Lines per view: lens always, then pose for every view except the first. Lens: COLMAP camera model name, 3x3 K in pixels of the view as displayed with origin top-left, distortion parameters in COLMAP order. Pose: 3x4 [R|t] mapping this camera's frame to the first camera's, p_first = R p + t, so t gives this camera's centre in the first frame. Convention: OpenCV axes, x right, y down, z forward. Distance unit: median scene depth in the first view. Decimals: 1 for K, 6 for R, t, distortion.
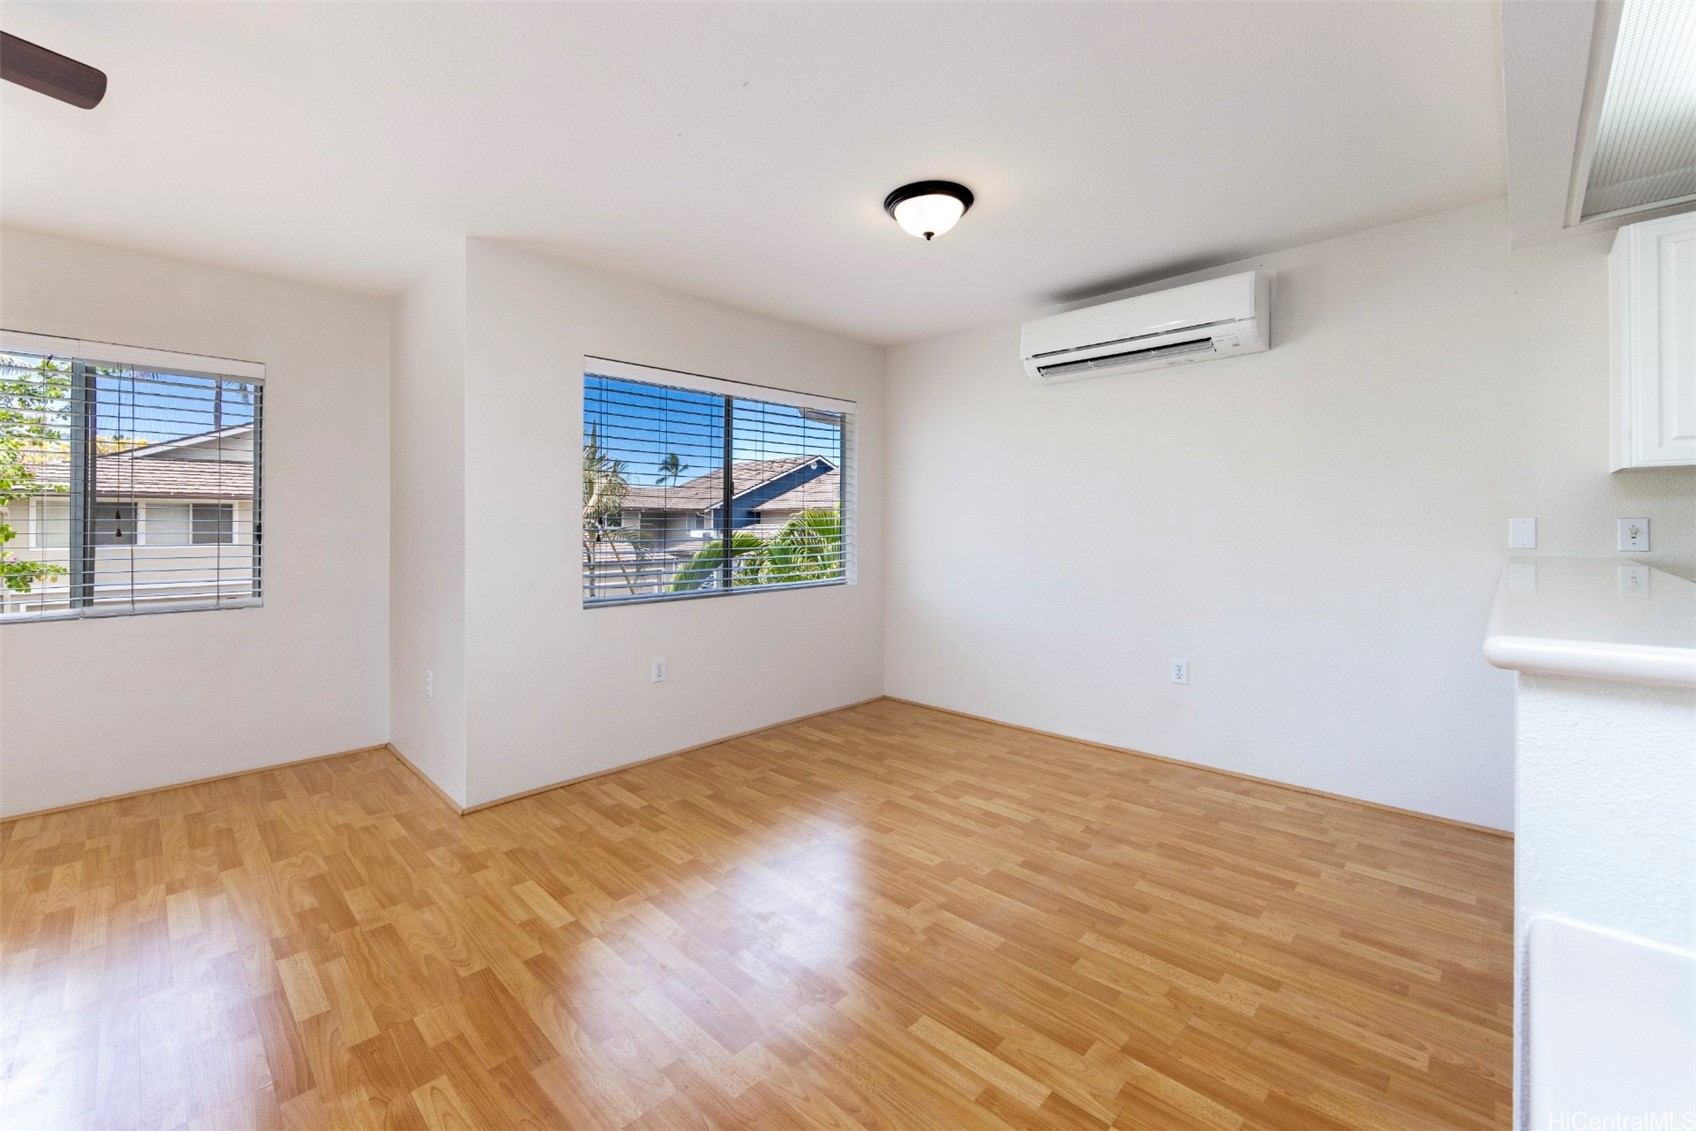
lens RADIAL K [[663.5, 0, 827.4], [0, 663.5, 506.5], [0, 0, 1]] dist [-0.004573, -0.000124]
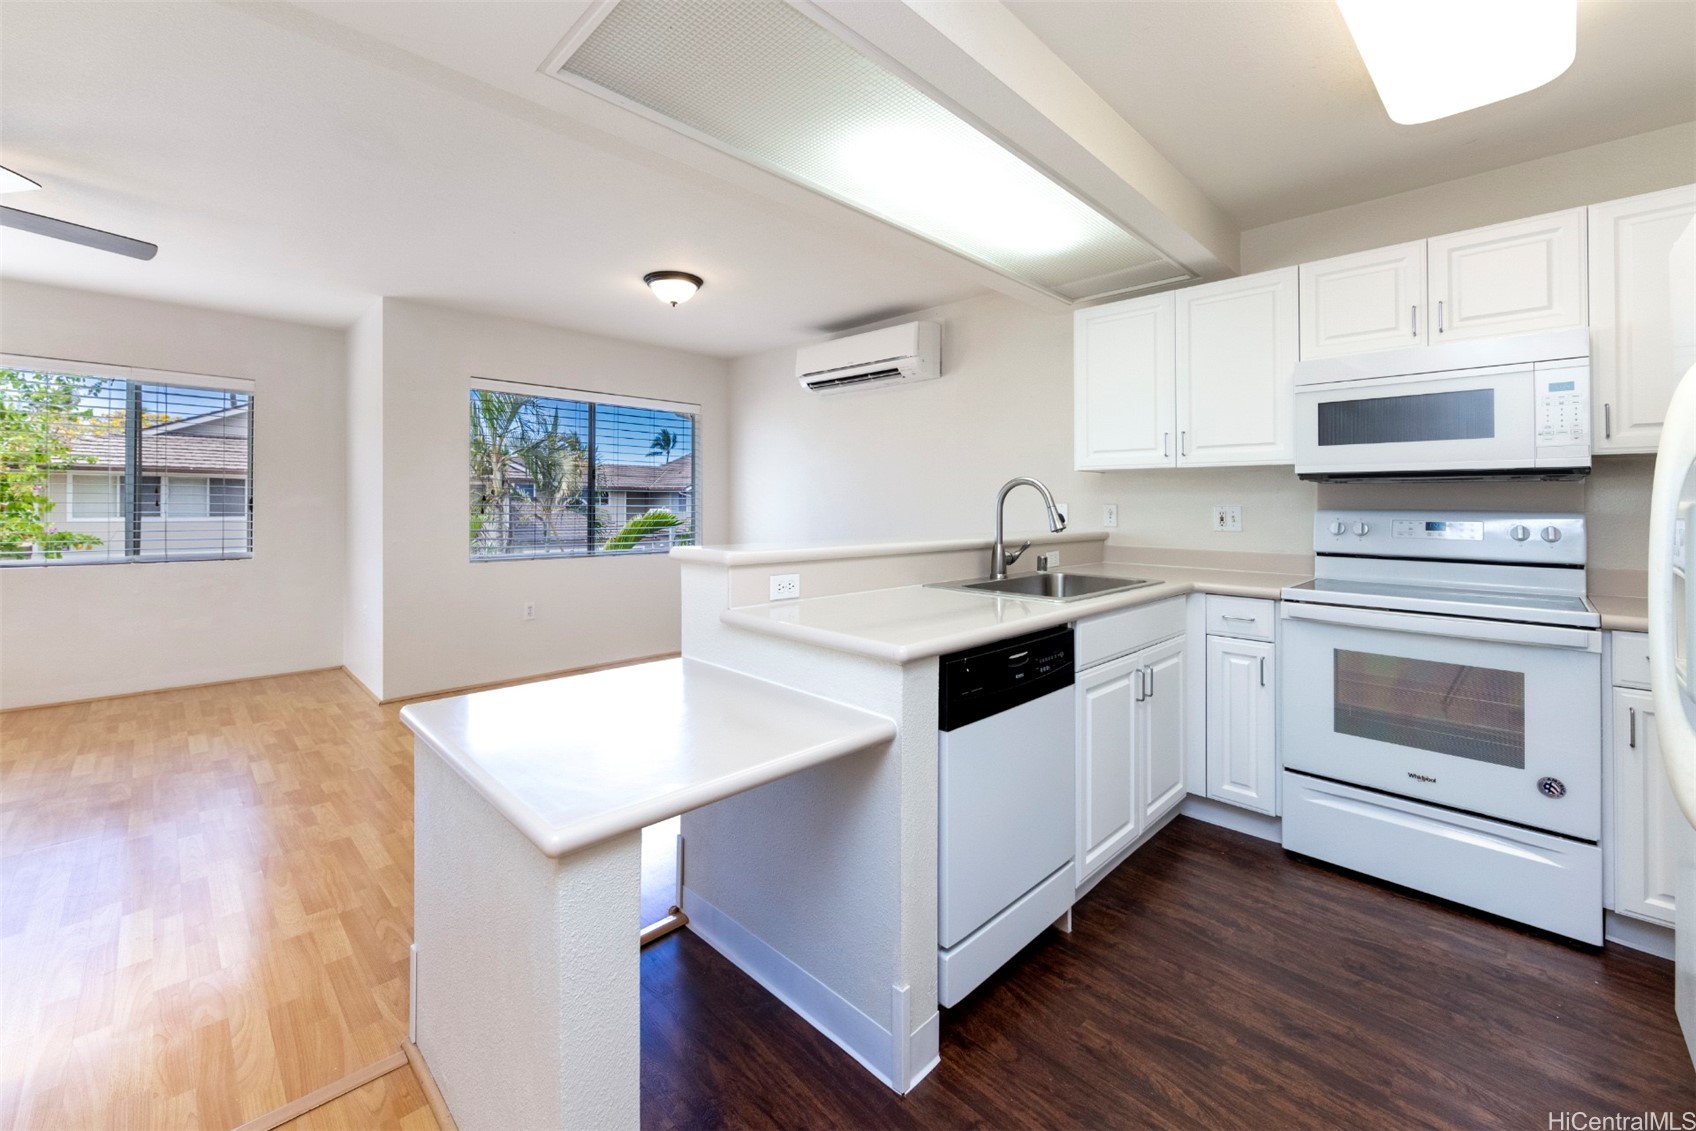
lens RADIAL K [[708.9, 0, 779.1], [0, 708.9, 493.4], [0, 0, 1]] dist [-0.006089, 0.000059]
pose [[0.996156, 0.010506, -0.086962, 0.496128], [-0.009618, 0.999897, 0.010627, -0.012637], [0.087065, -0.009750, 0.996155, -0.501464]]
